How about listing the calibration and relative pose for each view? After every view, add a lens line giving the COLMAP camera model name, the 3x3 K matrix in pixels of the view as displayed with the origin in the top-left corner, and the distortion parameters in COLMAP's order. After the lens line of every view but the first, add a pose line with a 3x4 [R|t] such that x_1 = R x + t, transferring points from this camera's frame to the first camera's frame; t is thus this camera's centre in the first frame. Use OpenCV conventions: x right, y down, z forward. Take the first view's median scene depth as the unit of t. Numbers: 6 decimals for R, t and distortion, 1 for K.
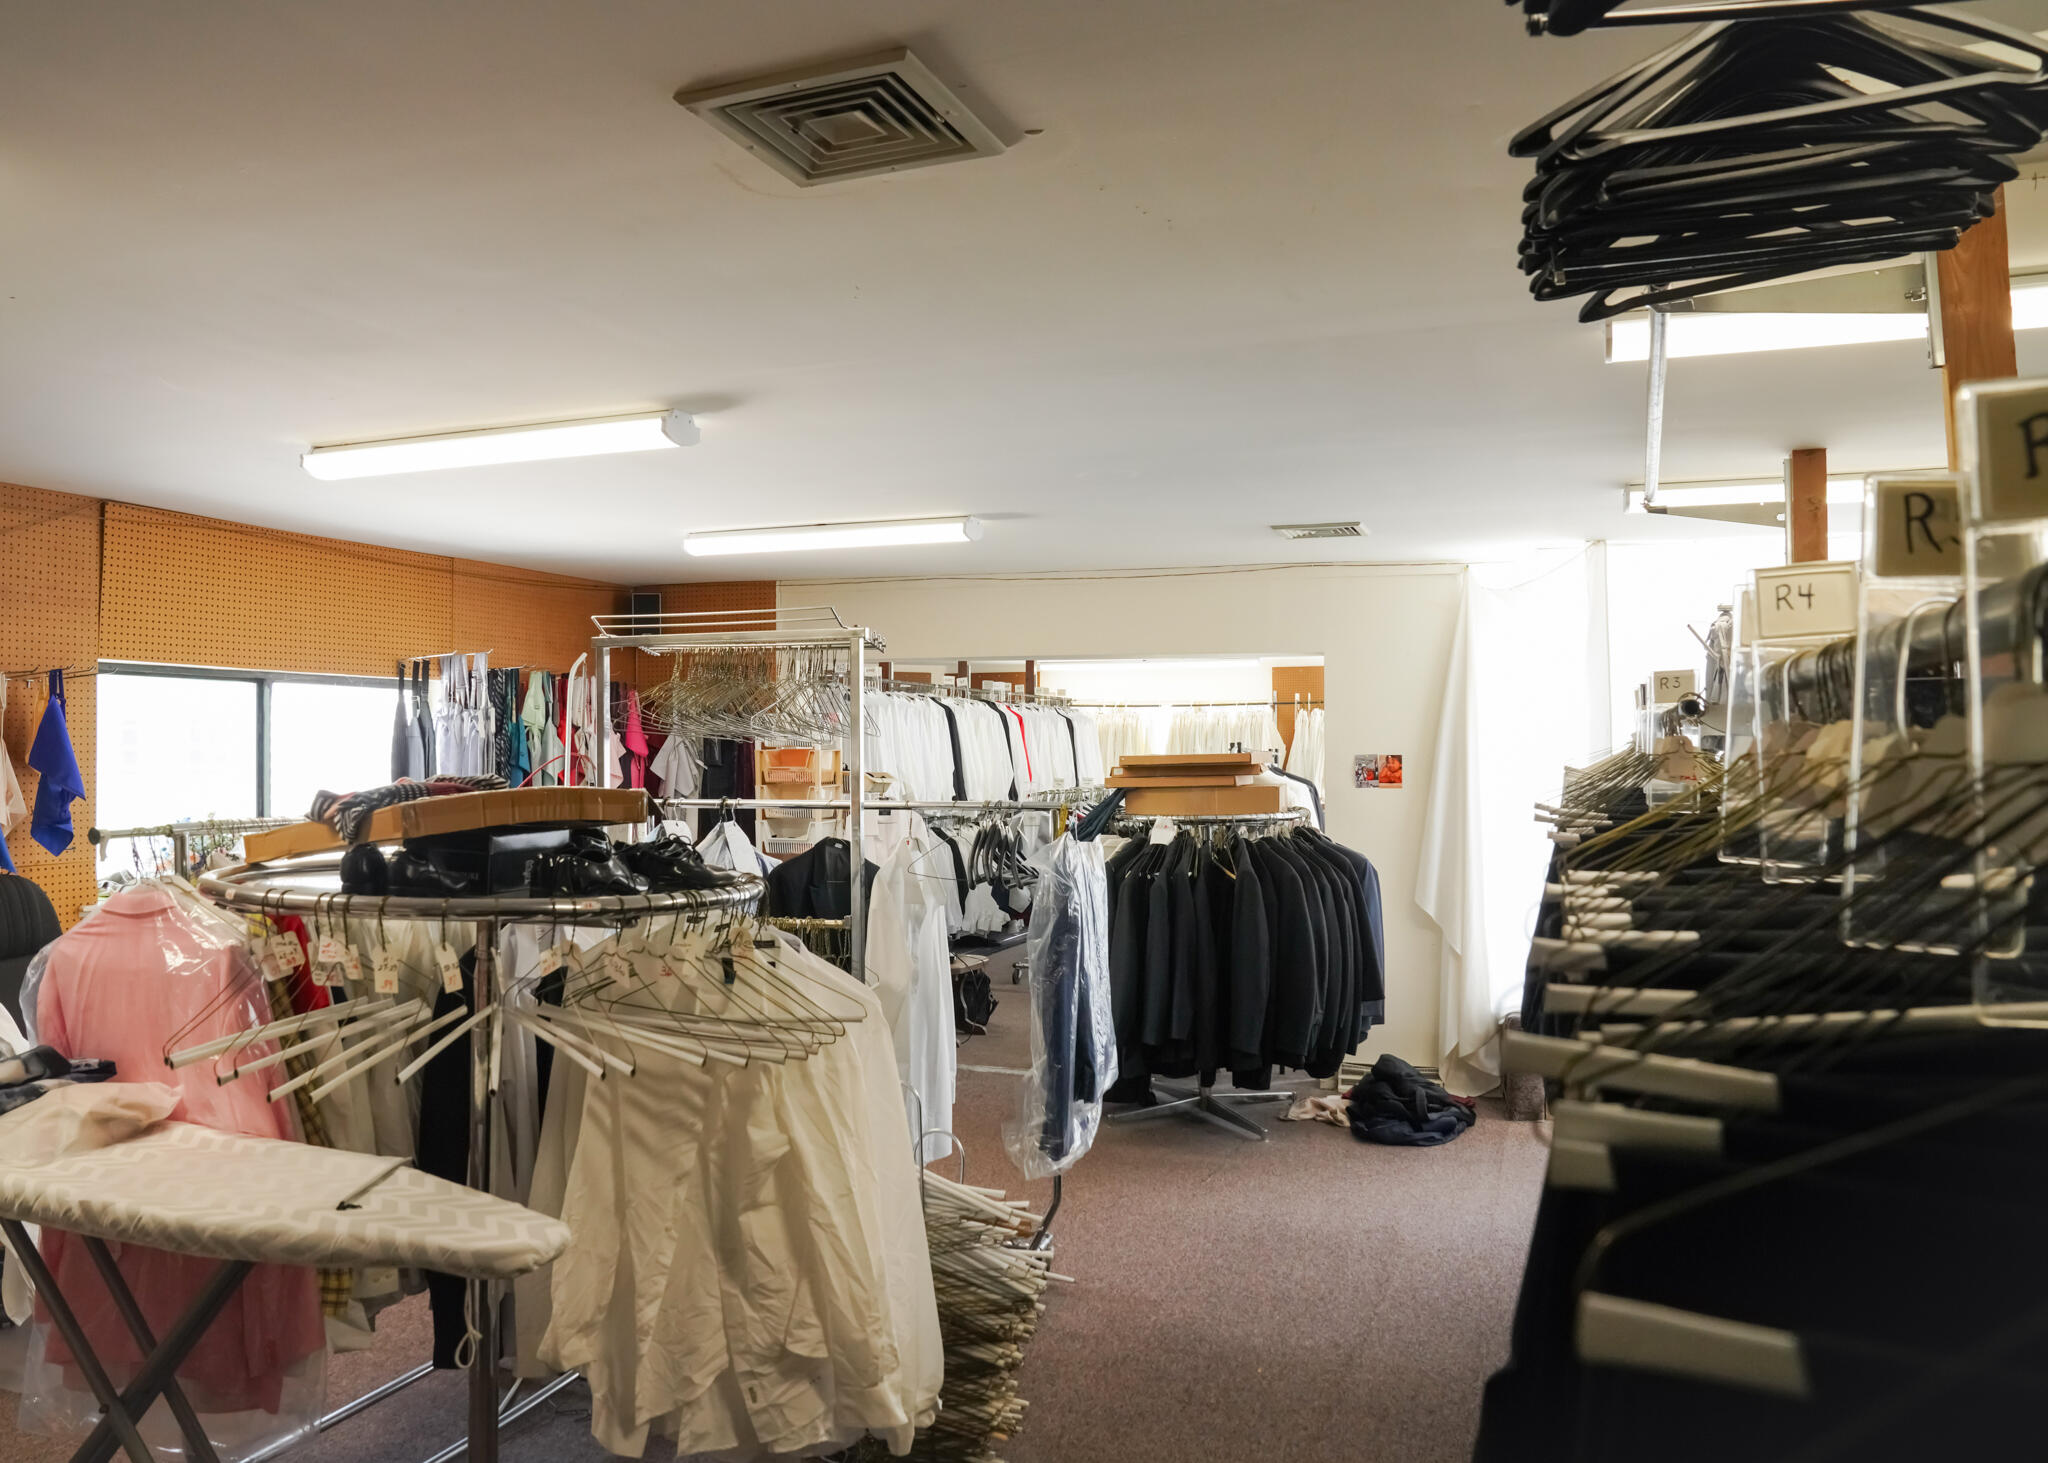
lens RADIAL K [[1533.4, 0, 1024.0], [0, 1533.4, 731.5], [0, 0, 1]] dist [-0.103341, -0.000241]
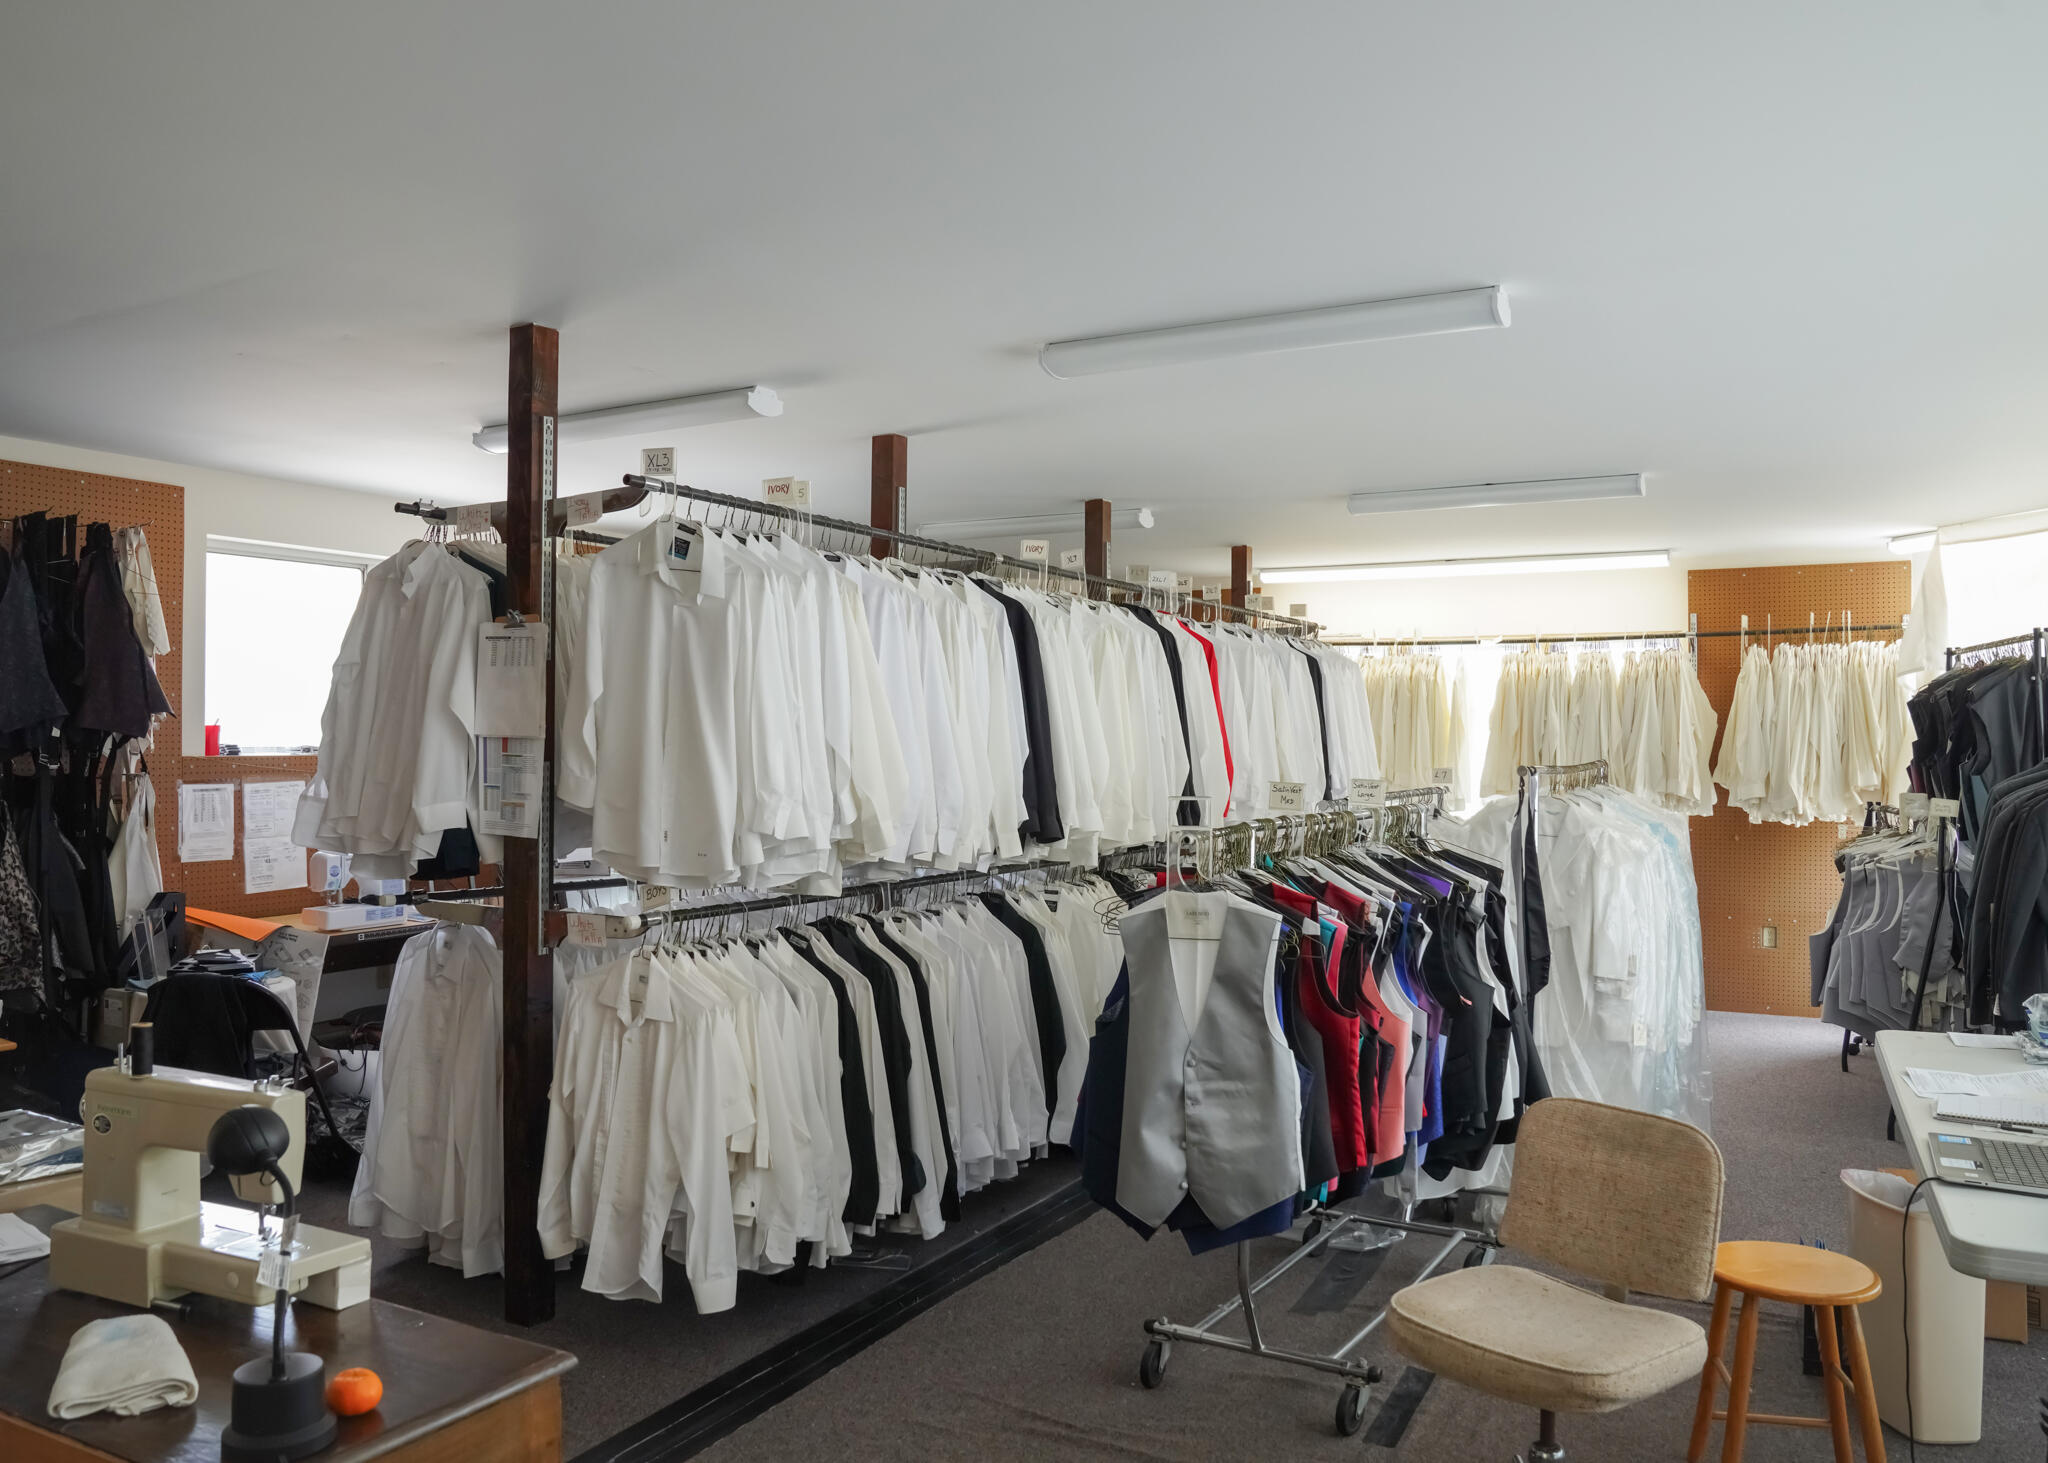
lens RADIAL K [[1533.4, 0, 1024.0], [0, 1533.4, 731.5], [0, 0, 1]] dist [-0.103341, -0.000241]
pose [[0.987960, 0.005060, -0.154628, 0.013269], [-0.003327, 0.999929, 0.011465, 0.011240], [0.154675, -0.010812, 0.987906, 0.491656]]
